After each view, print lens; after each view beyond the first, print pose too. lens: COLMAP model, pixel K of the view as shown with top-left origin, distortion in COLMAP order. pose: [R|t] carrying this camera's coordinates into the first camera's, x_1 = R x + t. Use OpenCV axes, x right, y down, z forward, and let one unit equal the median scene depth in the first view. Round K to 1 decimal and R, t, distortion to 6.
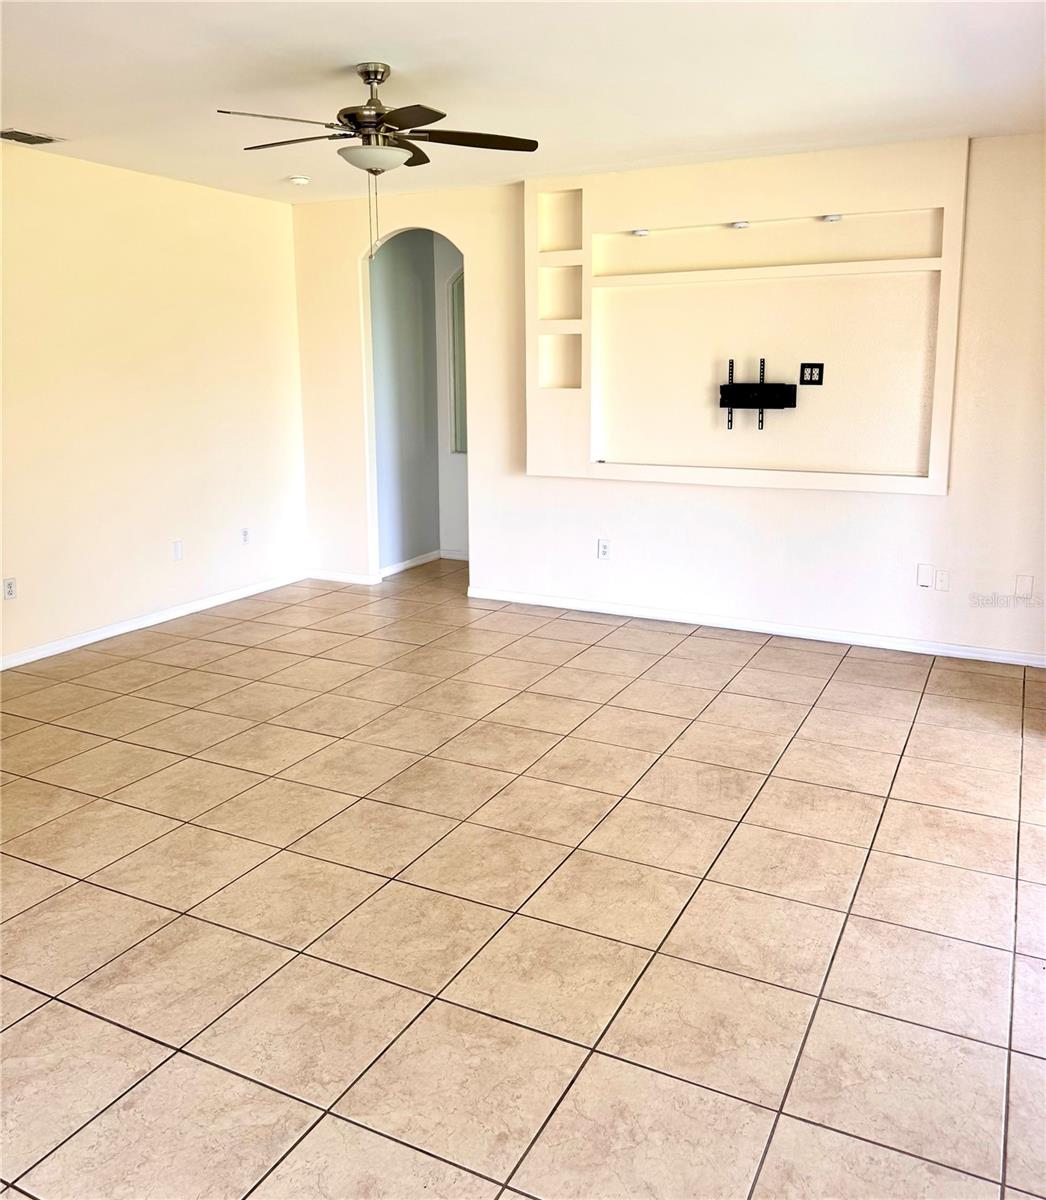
lens RADIAL K [[956.7, 0, 529.2], [0, 956.7, 601.6], [0, 0, 1]] dist [0.023845, -0.012494]
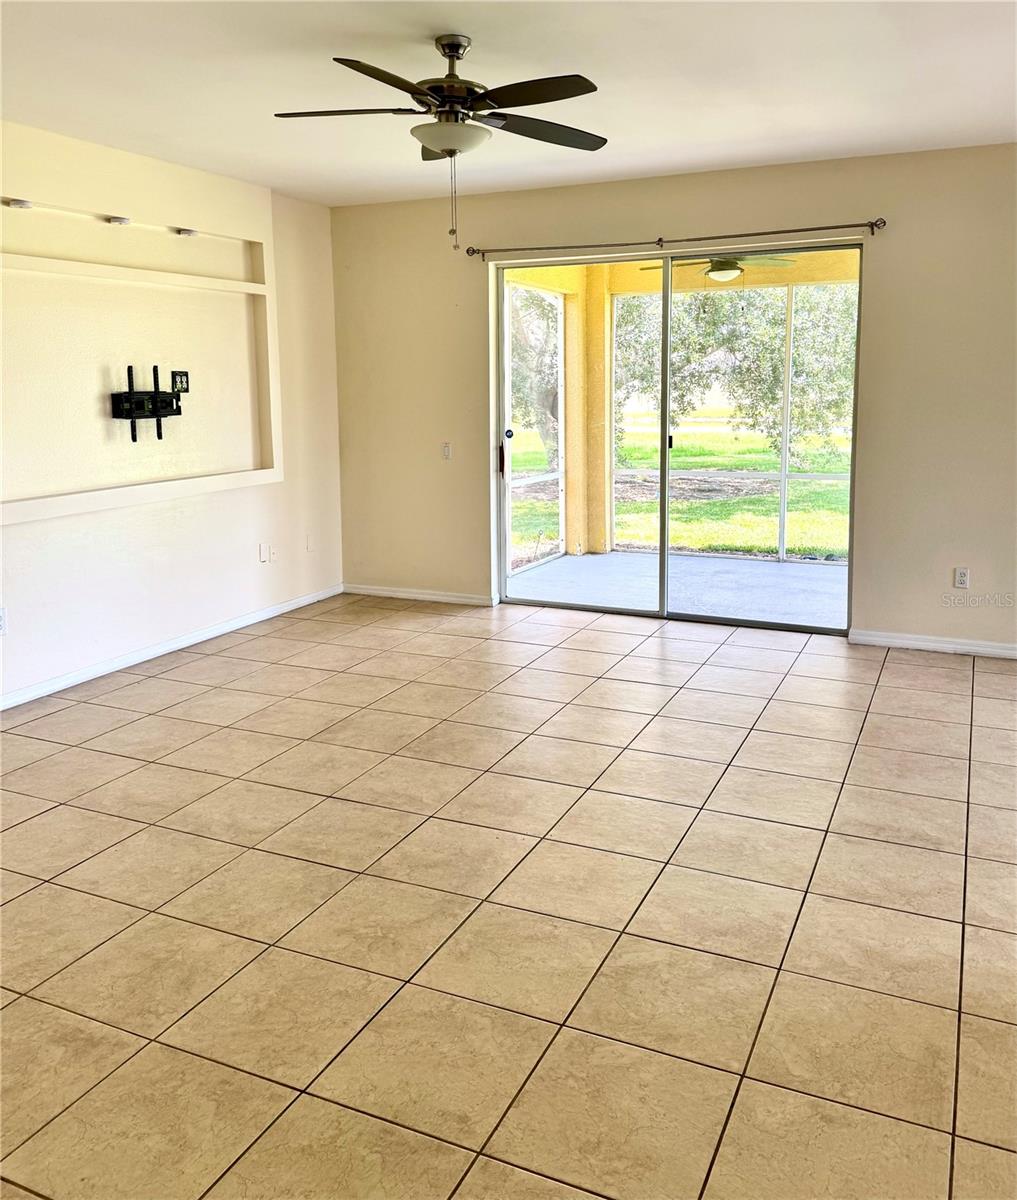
lens RADIAL K [[1029.7, 0, 513.5], [0, 1029.7, 594.6], [0, 0, 1]] dist [0.015867, 0.014817]
pose [[-0.053145, -0.200690, 0.978212, -0.960772], [0.250740, 0.945531, 0.207608, -0.189030], [-0.966595, 0.256310, 0.000071, 0.832217]]
